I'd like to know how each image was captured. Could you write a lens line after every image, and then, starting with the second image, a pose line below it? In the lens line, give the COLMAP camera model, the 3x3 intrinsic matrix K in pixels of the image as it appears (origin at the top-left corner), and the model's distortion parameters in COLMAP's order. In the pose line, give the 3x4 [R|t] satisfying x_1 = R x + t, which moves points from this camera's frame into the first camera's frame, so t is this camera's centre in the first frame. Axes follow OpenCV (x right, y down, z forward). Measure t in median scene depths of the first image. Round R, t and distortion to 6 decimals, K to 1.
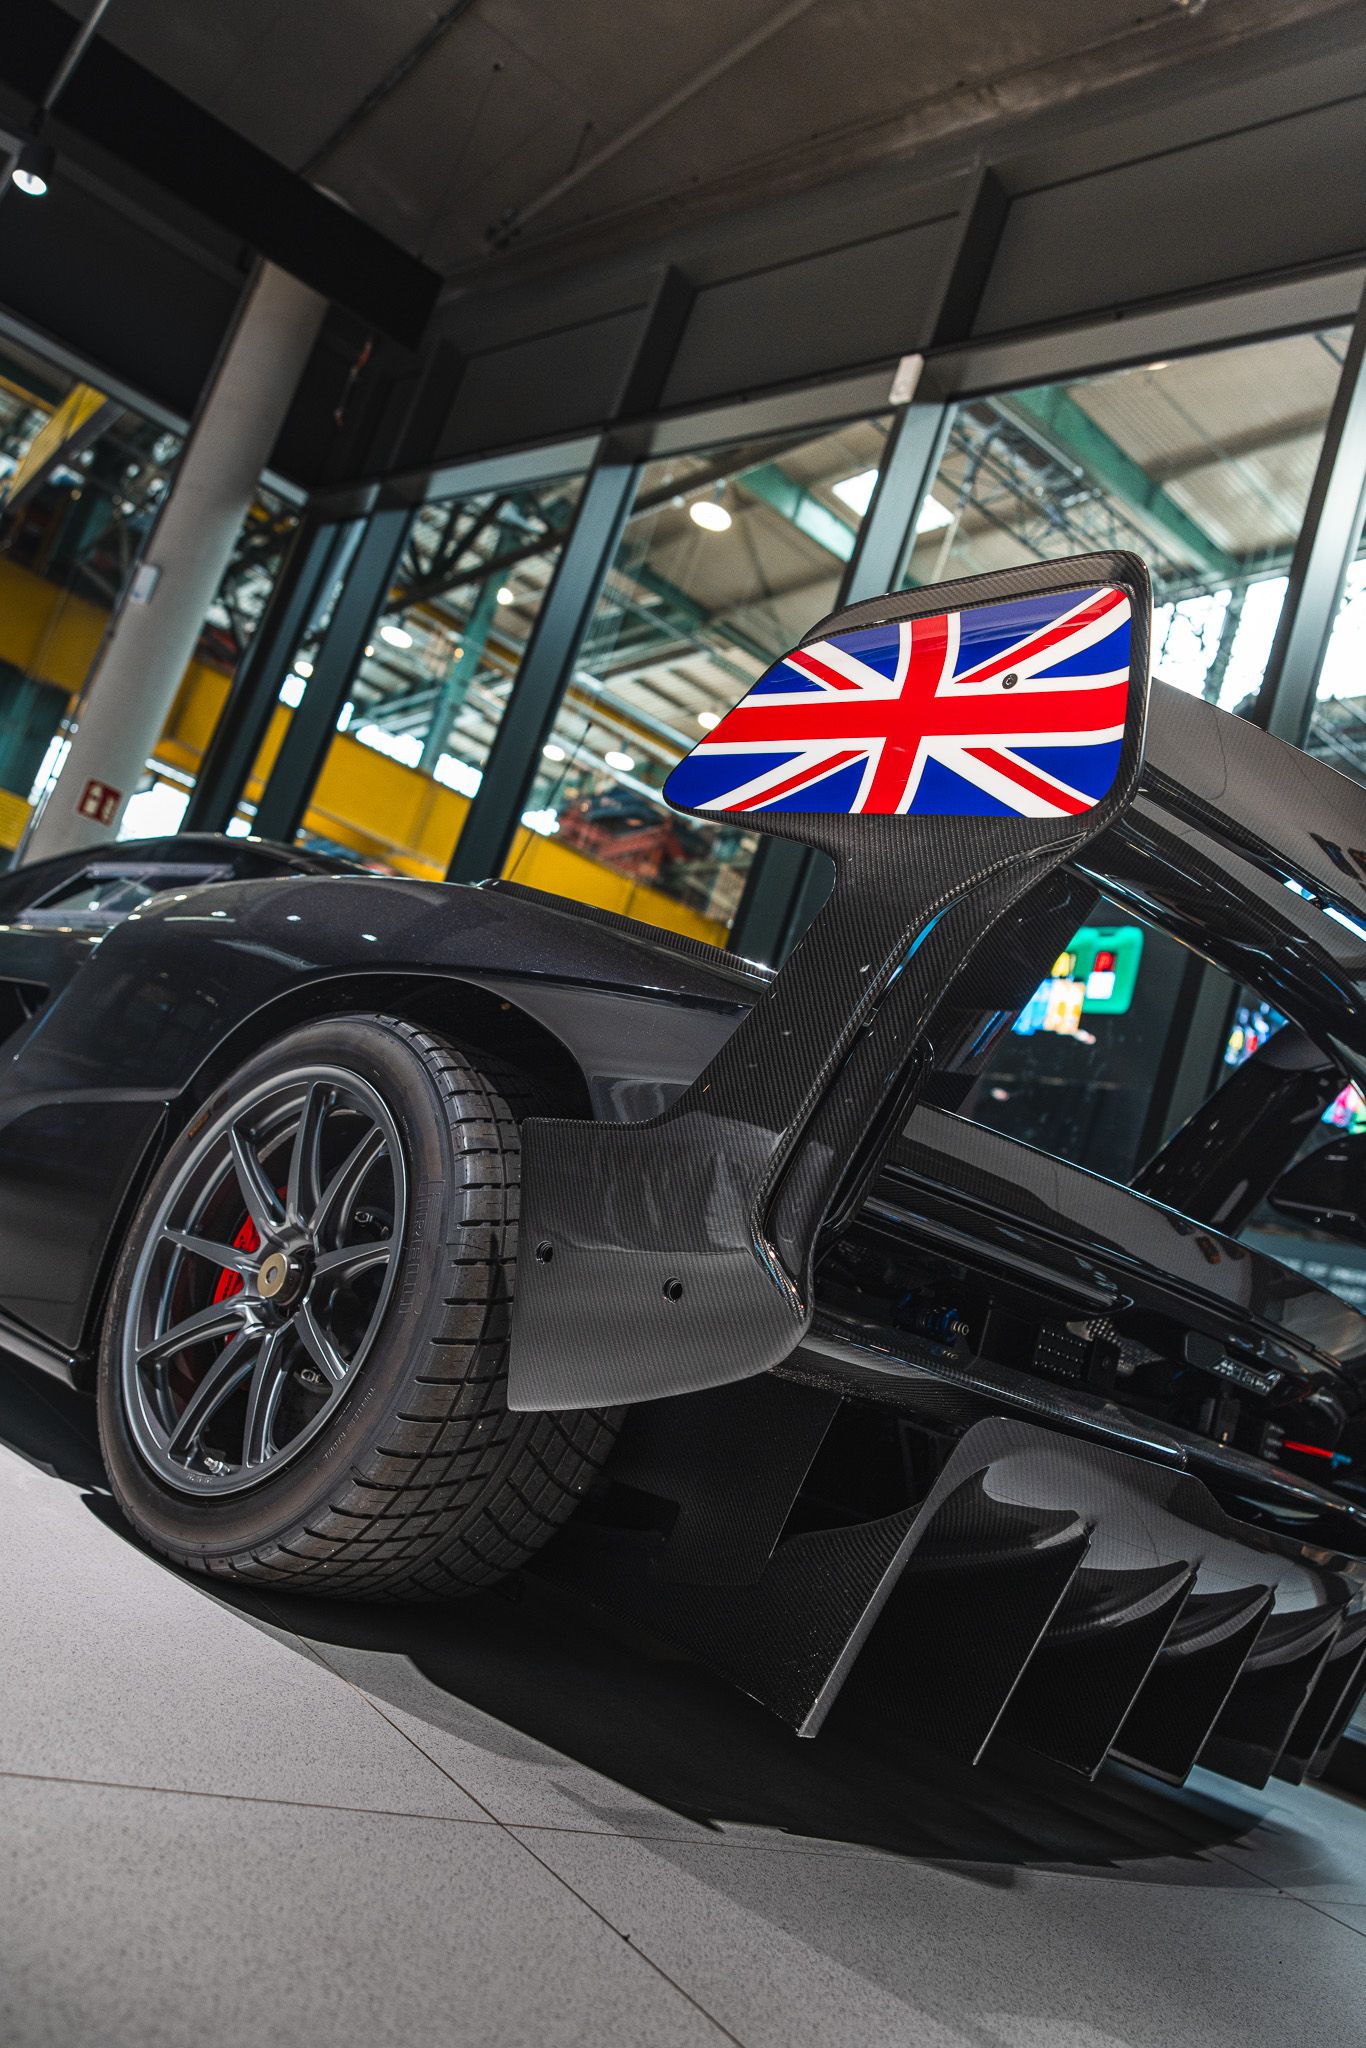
lens RADIAL K [[1614.8, 0, 708.8], [0, 1614.8, 1018.5], [0, 0, 1]] dist [-0.009628, -0.007478]
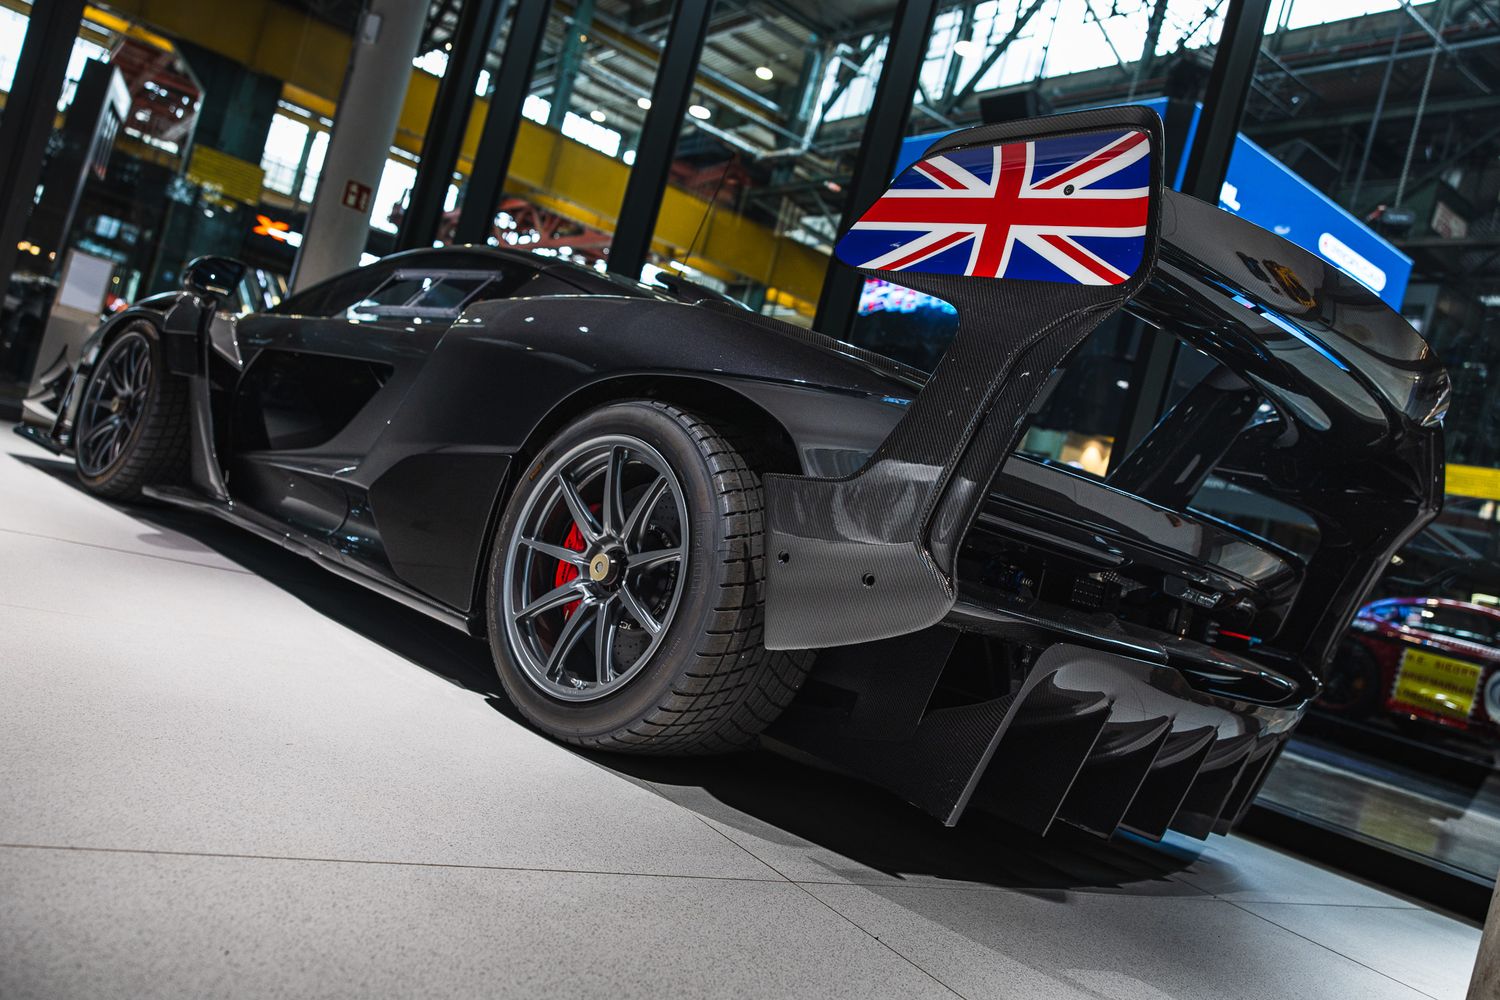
lens RADIAL K [[1182.7, 0, 748.1], [0, 1182.7, 518.3], [0, 0, 1]] dist [-0.009628, -0.007478]
pose [[0.998833, -0.042798, -0.022369, -0.102601], [0.046165, 0.982178, 0.182194, -0.108896], [0.014173, -0.183014, 0.983008, -0.172435]]
